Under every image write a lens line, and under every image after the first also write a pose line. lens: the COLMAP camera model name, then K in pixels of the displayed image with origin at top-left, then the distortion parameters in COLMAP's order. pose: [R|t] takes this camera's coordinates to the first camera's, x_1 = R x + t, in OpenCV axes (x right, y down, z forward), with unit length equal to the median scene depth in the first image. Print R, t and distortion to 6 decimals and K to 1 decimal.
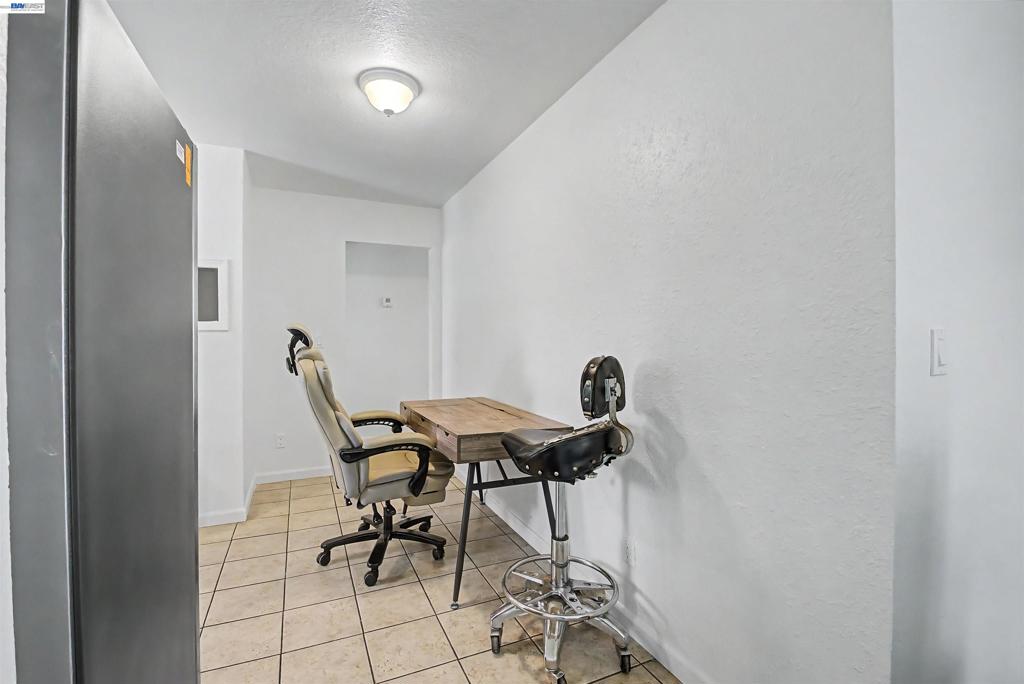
lens RADIAL K [[470.0, 0, 514.4], [0, 470.0, 340.4], [0, 0, 1]] dist [-0.005151, -0.001659]
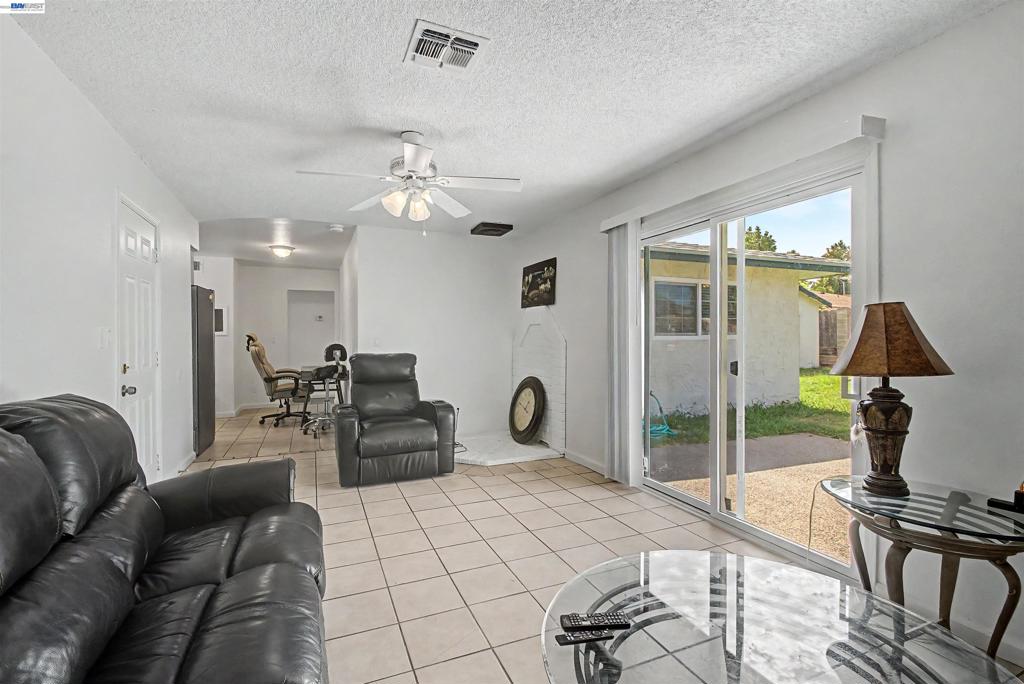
lens RADIAL K [[470.0, 0, 510.8], [0, 470.0, 340.4], [0, 0, 1]] dist [-0.005151, -0.001659]
pose [[0.999947, 0.003558, -0.009621, 1.091308], [-0.003595, 0.999986, -0.003787, 0.009282], [0.009607, 0.003821, 0.999947, -1.748036]]
